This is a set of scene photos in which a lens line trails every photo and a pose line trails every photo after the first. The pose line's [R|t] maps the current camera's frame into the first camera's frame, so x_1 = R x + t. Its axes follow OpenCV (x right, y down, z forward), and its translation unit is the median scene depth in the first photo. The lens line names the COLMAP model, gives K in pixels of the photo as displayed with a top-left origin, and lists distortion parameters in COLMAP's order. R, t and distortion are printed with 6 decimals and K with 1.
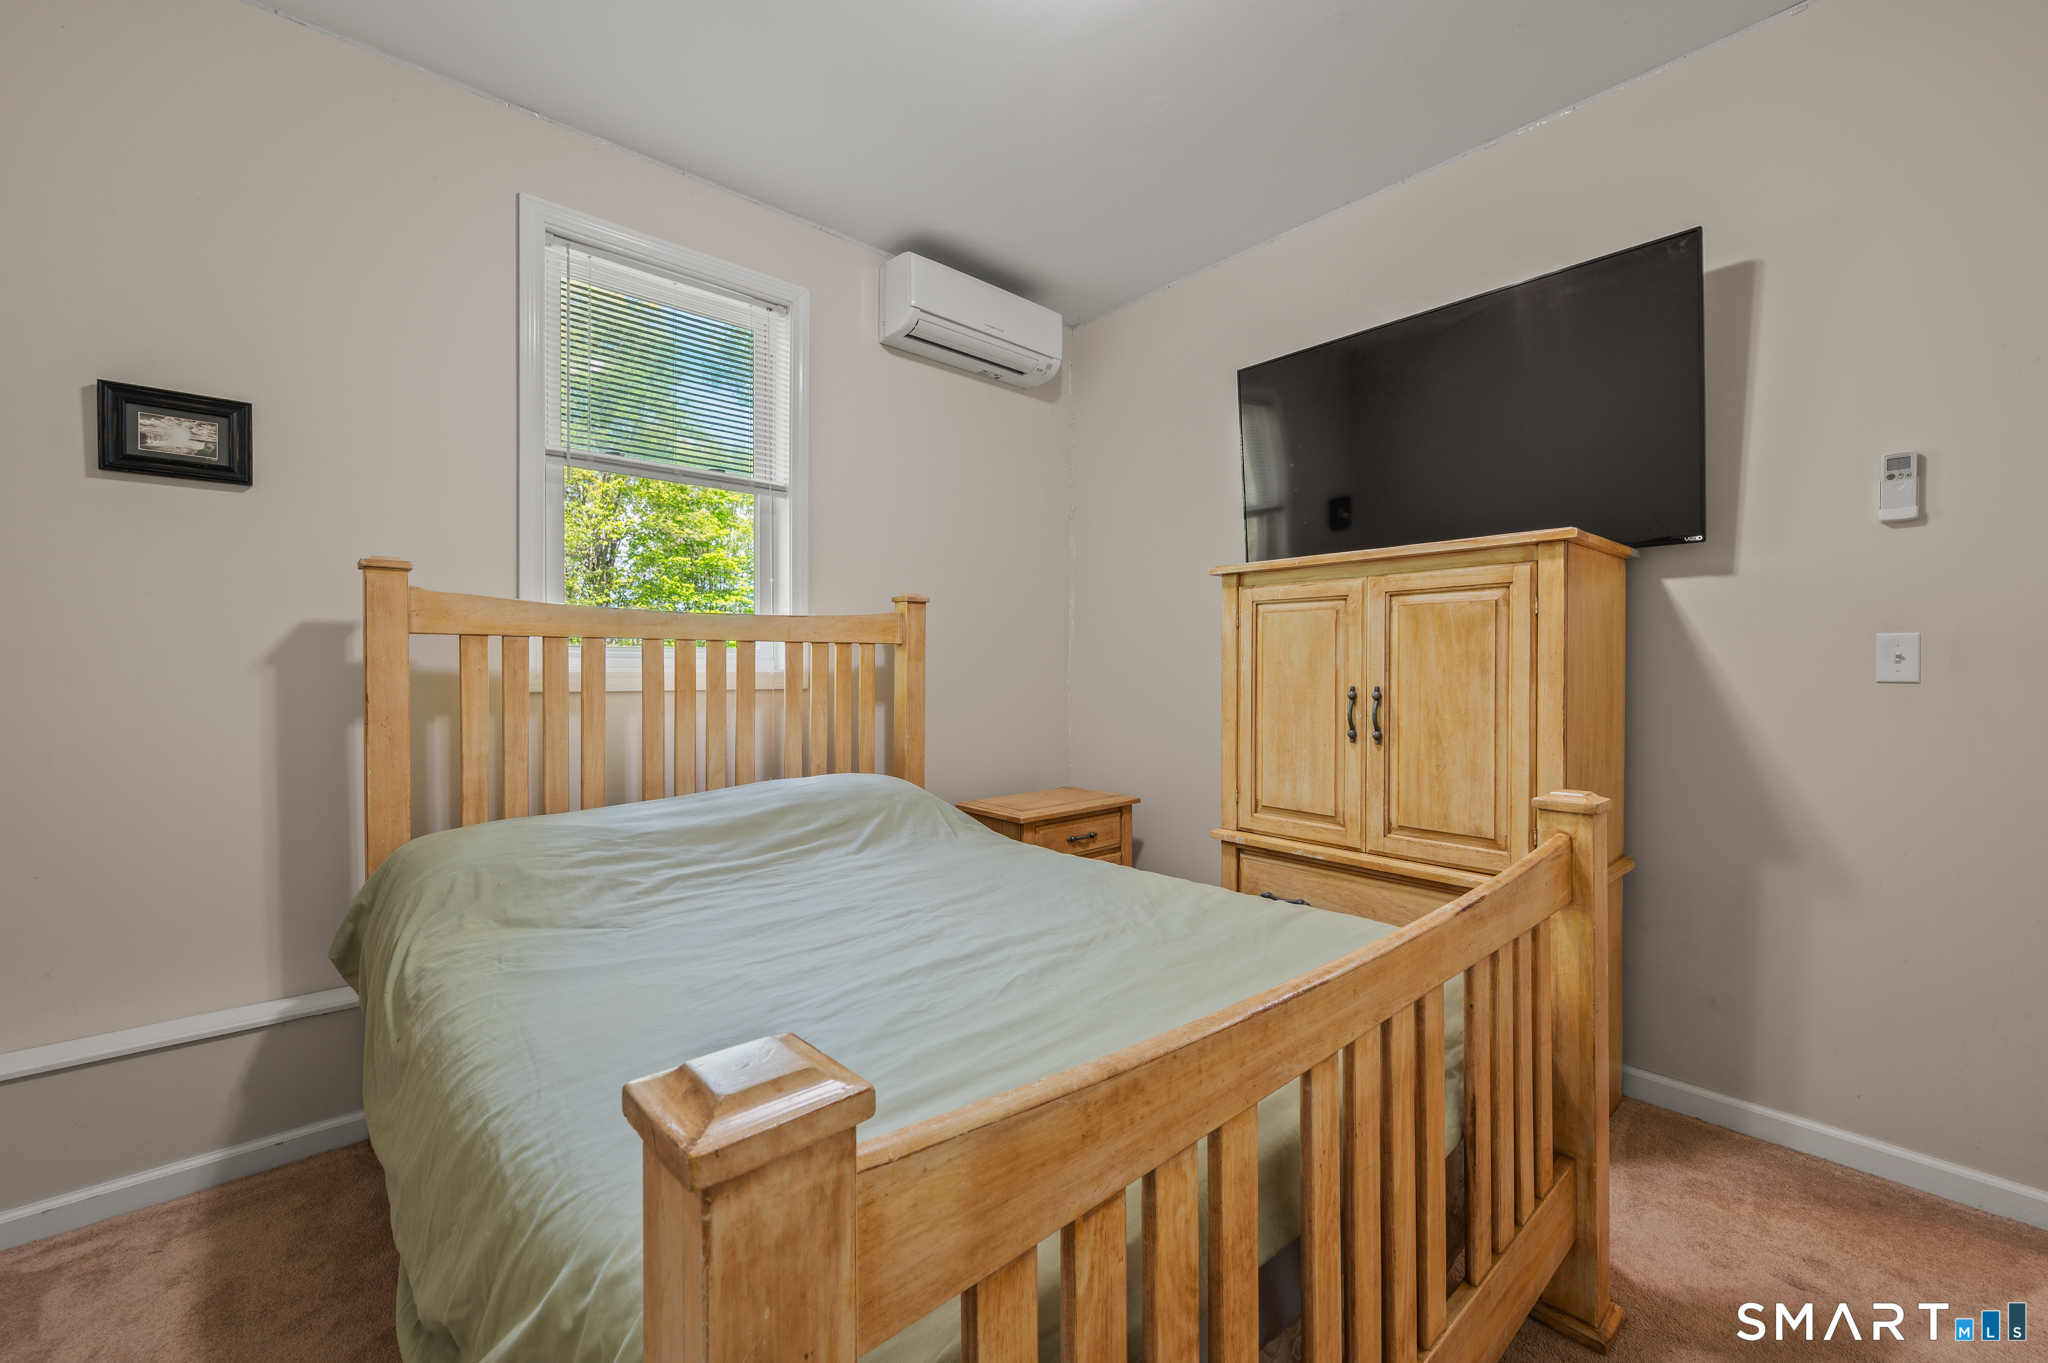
lens RADIAL K [[819.7, 0, 1026.1], [0, 819.7, 673.7], [0, 0, 1]] dist [-0.000450, -0.000221]
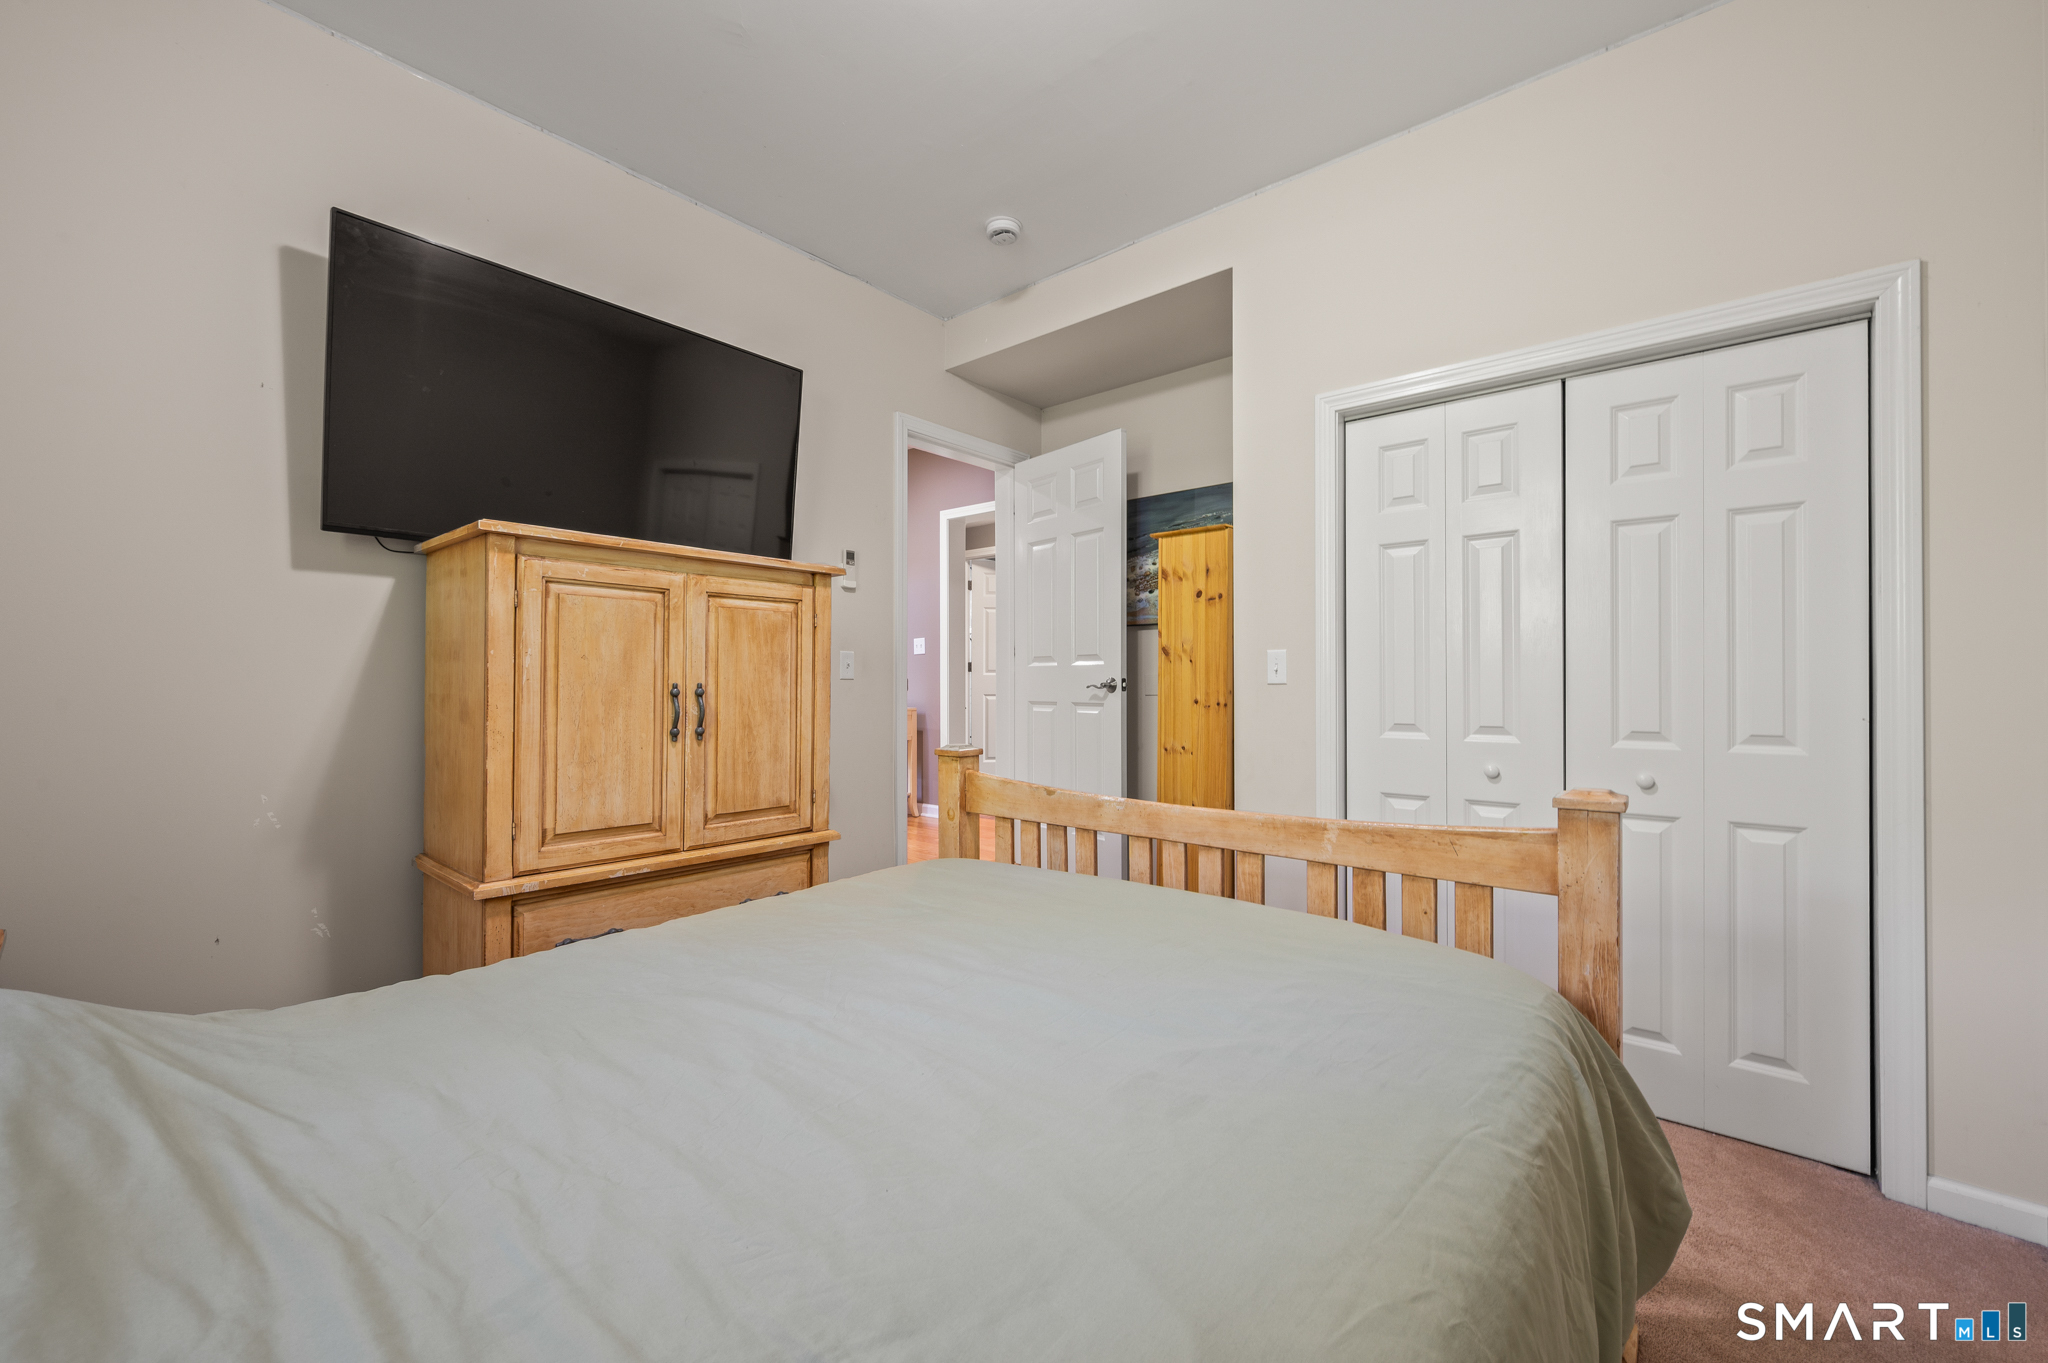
lens RADIAL K [[819.7, 0, 1025.3], [0, 819.7, 679.6], [0, 0, 1]] dist [-0.000450, -0.000221]
pose [[-0.138289, 0.003267, 0.990387, -0.637748], [0.001103, 0.999994, -0.003144, 0.014601], [-0.990391, 0.000658, -0.138292, 0.738846]]
